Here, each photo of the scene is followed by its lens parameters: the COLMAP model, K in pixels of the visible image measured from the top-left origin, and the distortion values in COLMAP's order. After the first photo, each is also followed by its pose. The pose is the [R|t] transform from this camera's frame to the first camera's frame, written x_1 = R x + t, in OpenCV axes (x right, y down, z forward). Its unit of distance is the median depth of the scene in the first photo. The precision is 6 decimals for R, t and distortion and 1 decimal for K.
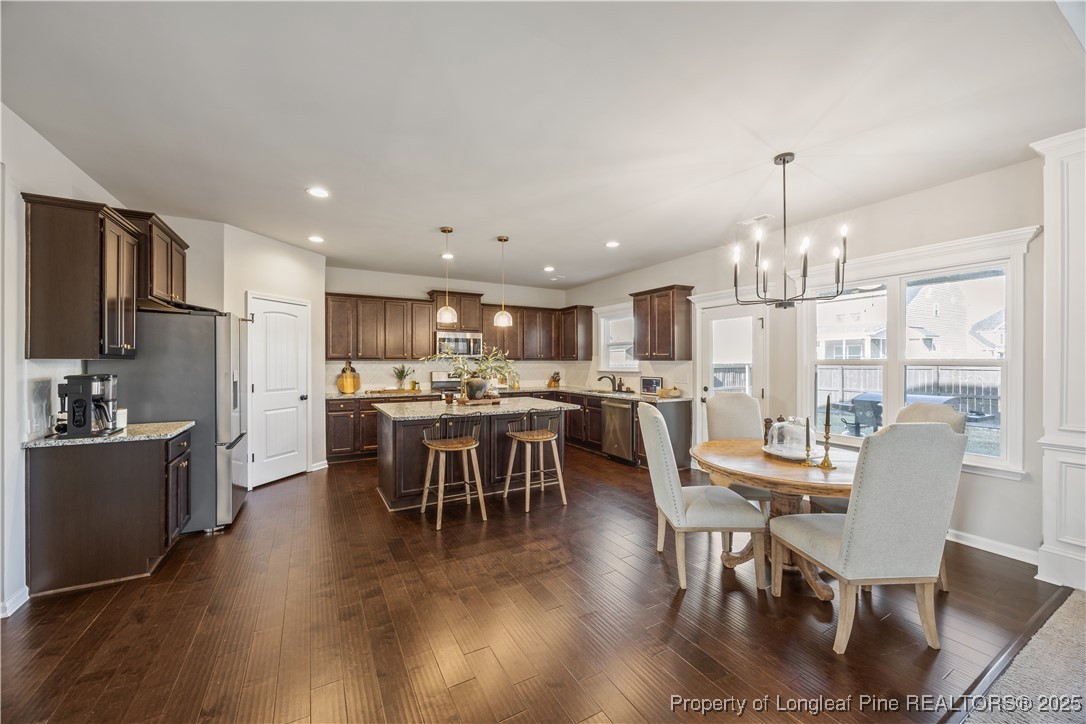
lens RADIAL K [[414.4, 0, 539.7], [0, 414.4, 360.1], [0, 0, 1]] dist [-0.001585, -0.000111]
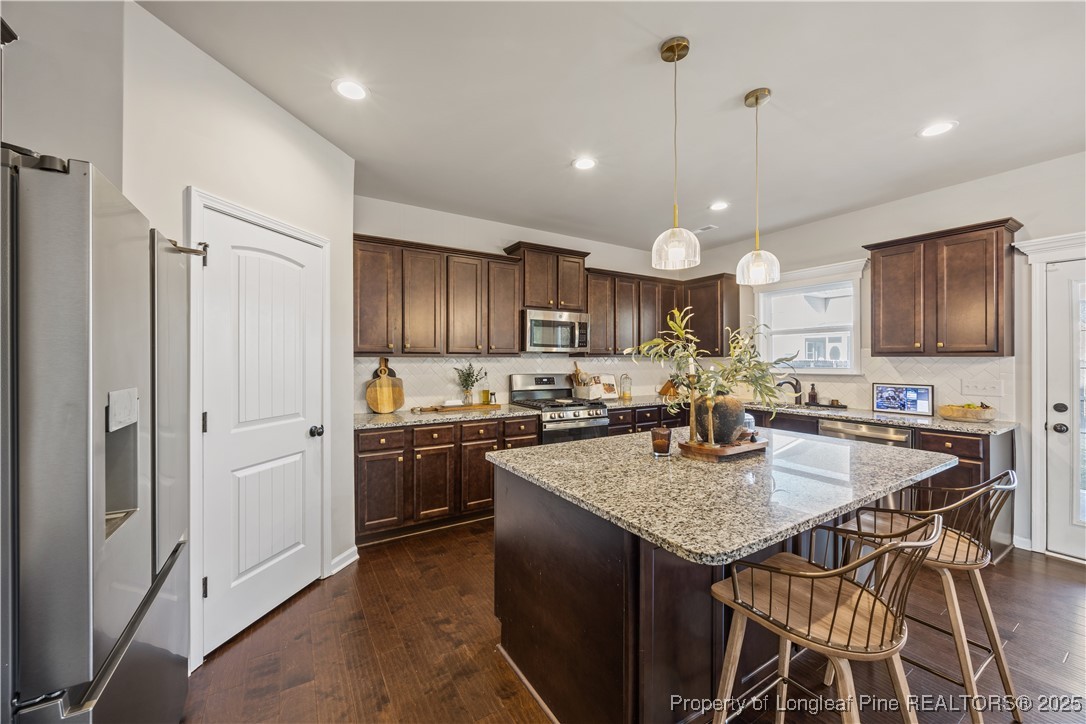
lens RADIAL K [[411.4, 0, 539.2], [0, 411.4, 356.8], [0, 0, 1]] dist [-0.000186, -0.000197]
pose [[0.998934, -0.000521, 0.046160, -0.304416], [0.000582, 0.999999, -0.001304, 0.002111], [-0.046160, 0.001329, 0.998933, 0.463189]]
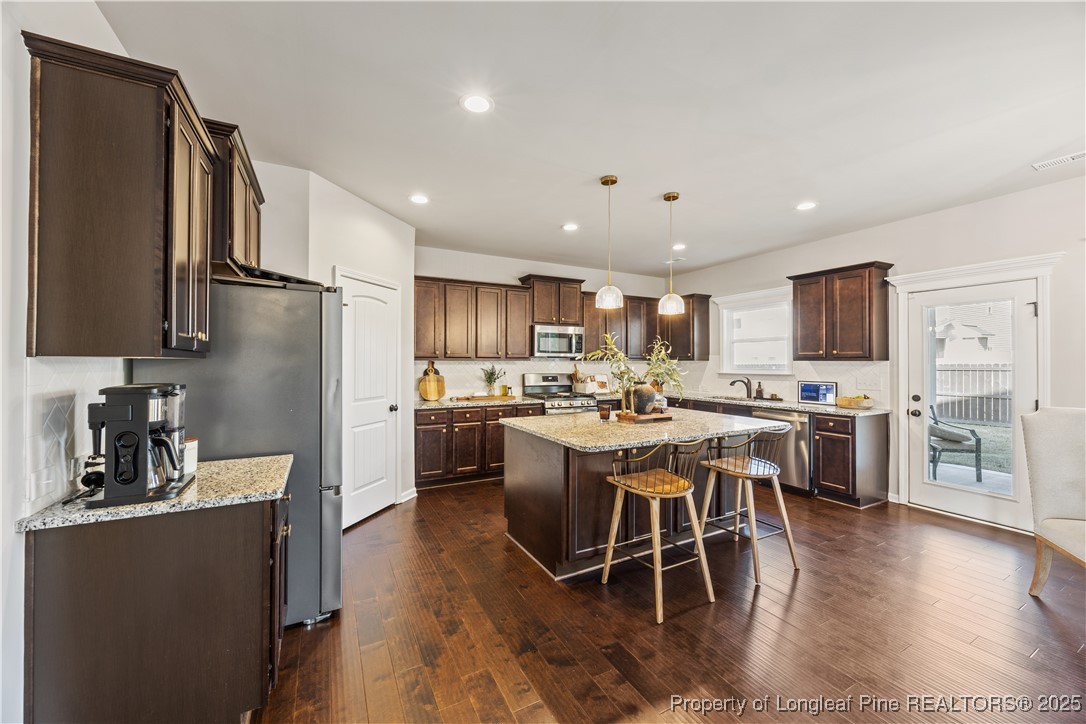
lens RADIAL K [[411.4, 0, 539.2], [0, 411.4, 356.8], [0, 0, 1]] dist [-0.000186, -0.000197]
pose [[0.999781, 0.000712, -0.020913, -0.262571], [-0.000875, 0.999969, -0.007806, 0.000409], [0.020907, 0.007822, 0.999751, 0.220841]]
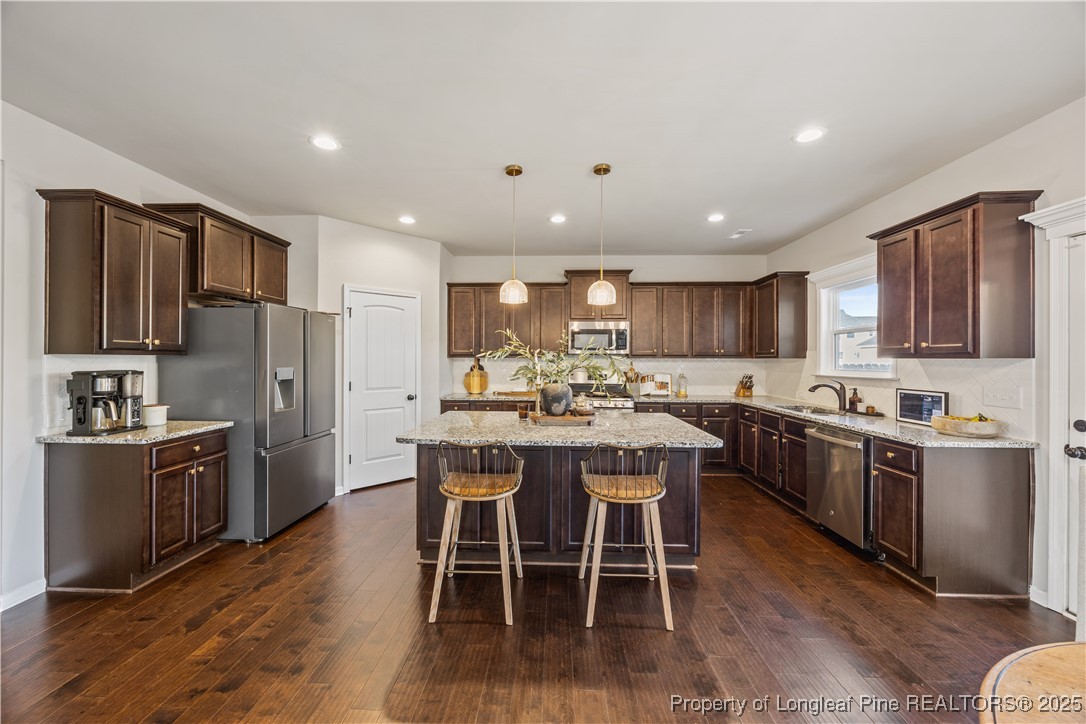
lens RADIAL K [[411.4, 0, 539.2], [0, 411.4, 356.8], [0, 0, 1]] dist [-0.000186, -0.000197]
pose [[0.853686, 0.000580, -0.520787, 0.140872], [-0.001957, 0.999996, -0.002095, 0.001445], [0.520784, 0.002807, 0.853684, 0.341249]]
